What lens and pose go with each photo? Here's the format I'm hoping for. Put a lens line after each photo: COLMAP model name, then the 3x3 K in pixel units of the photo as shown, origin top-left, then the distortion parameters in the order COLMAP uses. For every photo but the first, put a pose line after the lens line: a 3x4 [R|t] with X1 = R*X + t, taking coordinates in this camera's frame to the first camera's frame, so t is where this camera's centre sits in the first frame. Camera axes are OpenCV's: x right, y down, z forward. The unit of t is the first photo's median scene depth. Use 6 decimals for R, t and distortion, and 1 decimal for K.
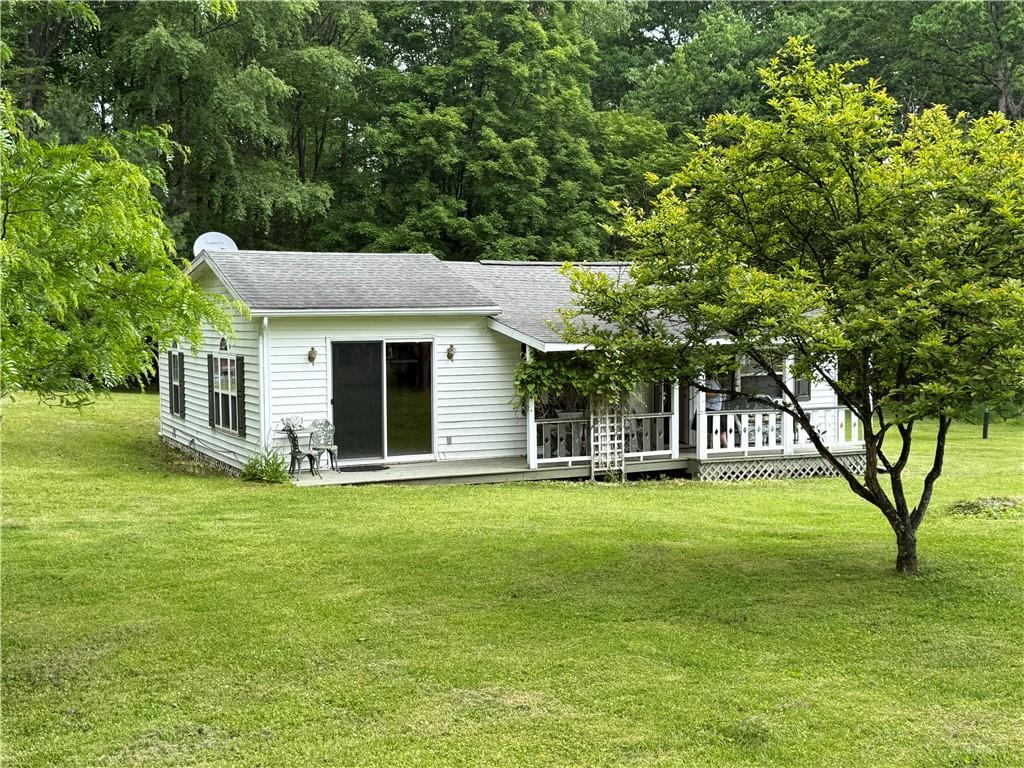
lens RADIAL K [[1263.3, 0, 512.3], [0, 1263.3, 385.7], [0, 0, 1]] dist [0.068594, 0.000000]
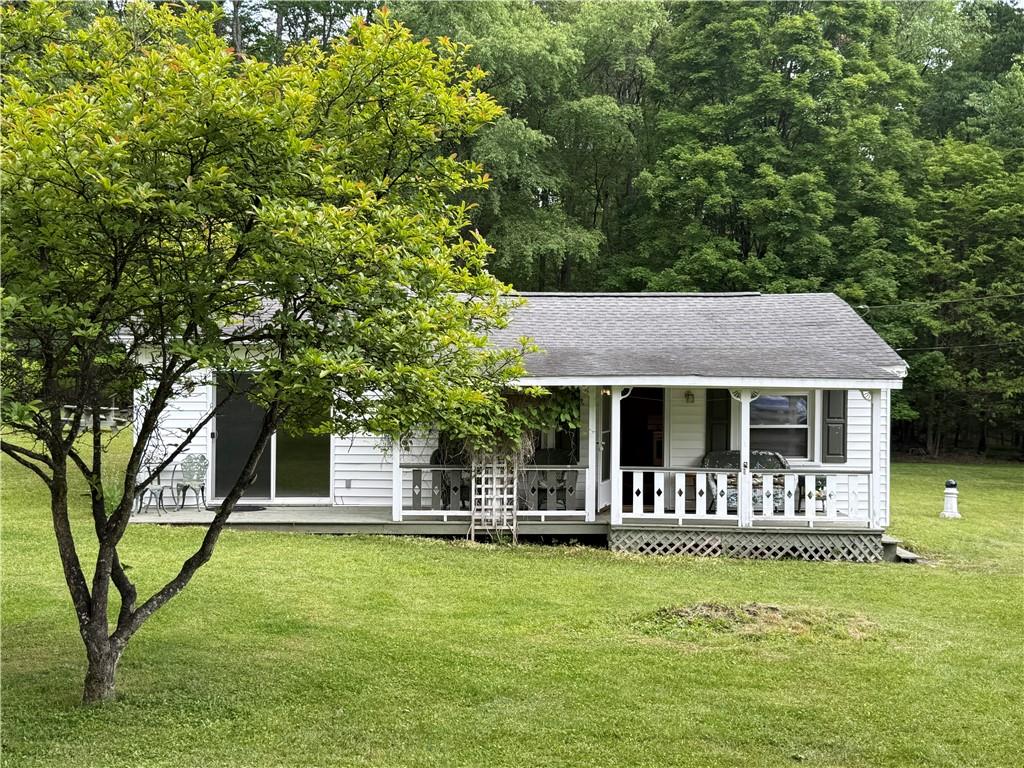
lens RADIAL K [[1177.5, 0, 511.9], [0, 1177.5, 386.0], [0, 0, 1]] dist [0.030443, 0.000000]
pose [[0.900521, 0.020671, -0.434322, 0.267567], [-0.039150, 0.998667, -0.033643, -0.001948], [0.433047, 0.047300, 0.900129, 0.180620]]
